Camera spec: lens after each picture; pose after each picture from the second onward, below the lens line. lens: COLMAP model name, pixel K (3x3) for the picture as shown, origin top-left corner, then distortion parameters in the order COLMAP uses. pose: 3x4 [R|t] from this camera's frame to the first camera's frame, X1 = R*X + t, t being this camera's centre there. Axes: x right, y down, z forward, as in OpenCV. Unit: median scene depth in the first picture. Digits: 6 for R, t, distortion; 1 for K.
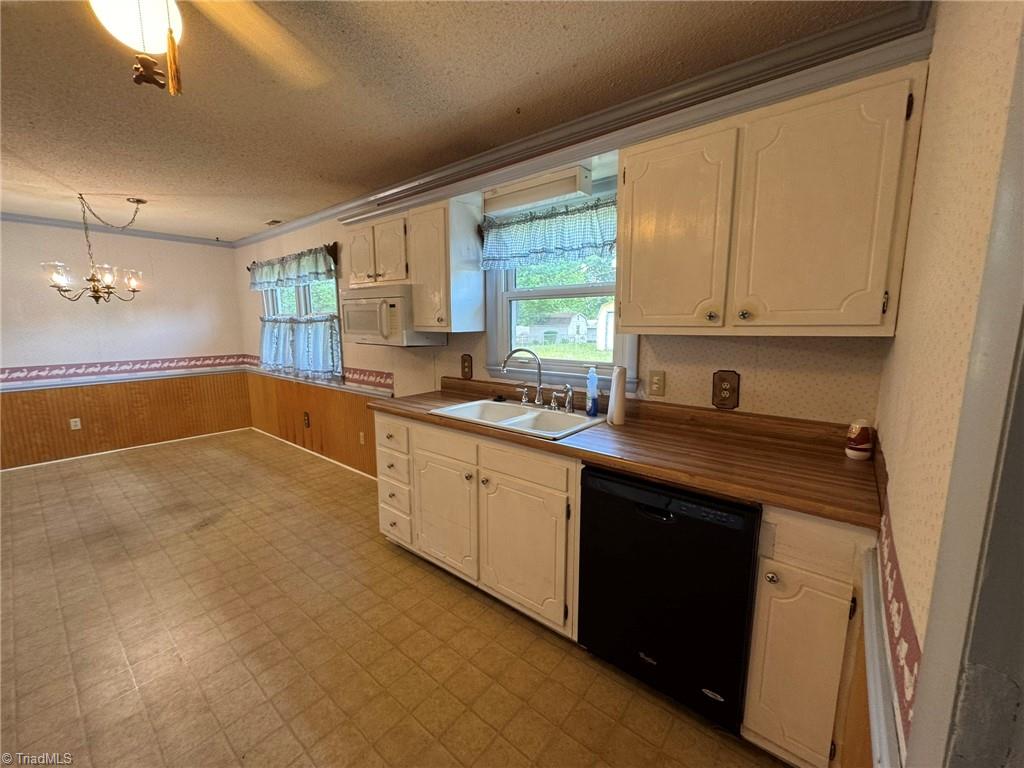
lens RADIAL K [[408.6, 0, 511.3], [0, 408.6, 384.8], [0, 0, 1]] dist [-0.004397, 0.001158]
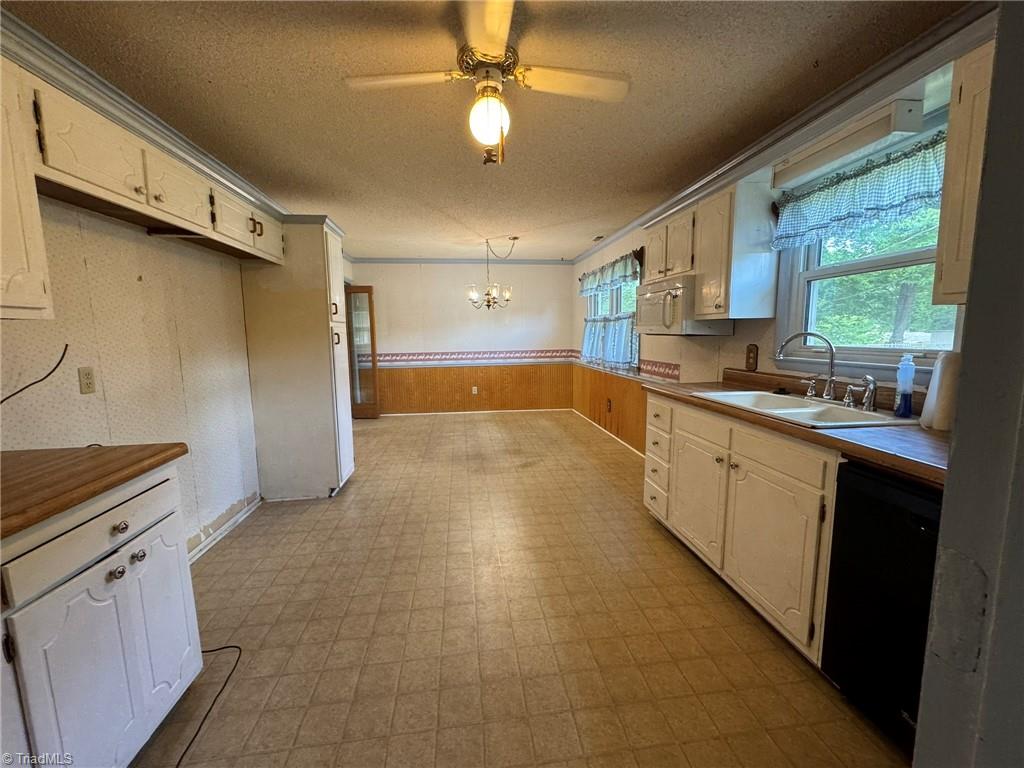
lens RADIAL K [[408.6, 0, 513.5], [0, 408.6, 385.1], [0, 0, 1]] dist [-0.004397, 0.001158]
pose [[0.726778, 0.080124, -0.682184, 0.155581], [-0.092629, 0.995534, 0.018245, 0.059035], [0.680598, 0.049930, 0.730953, -0.056969]]
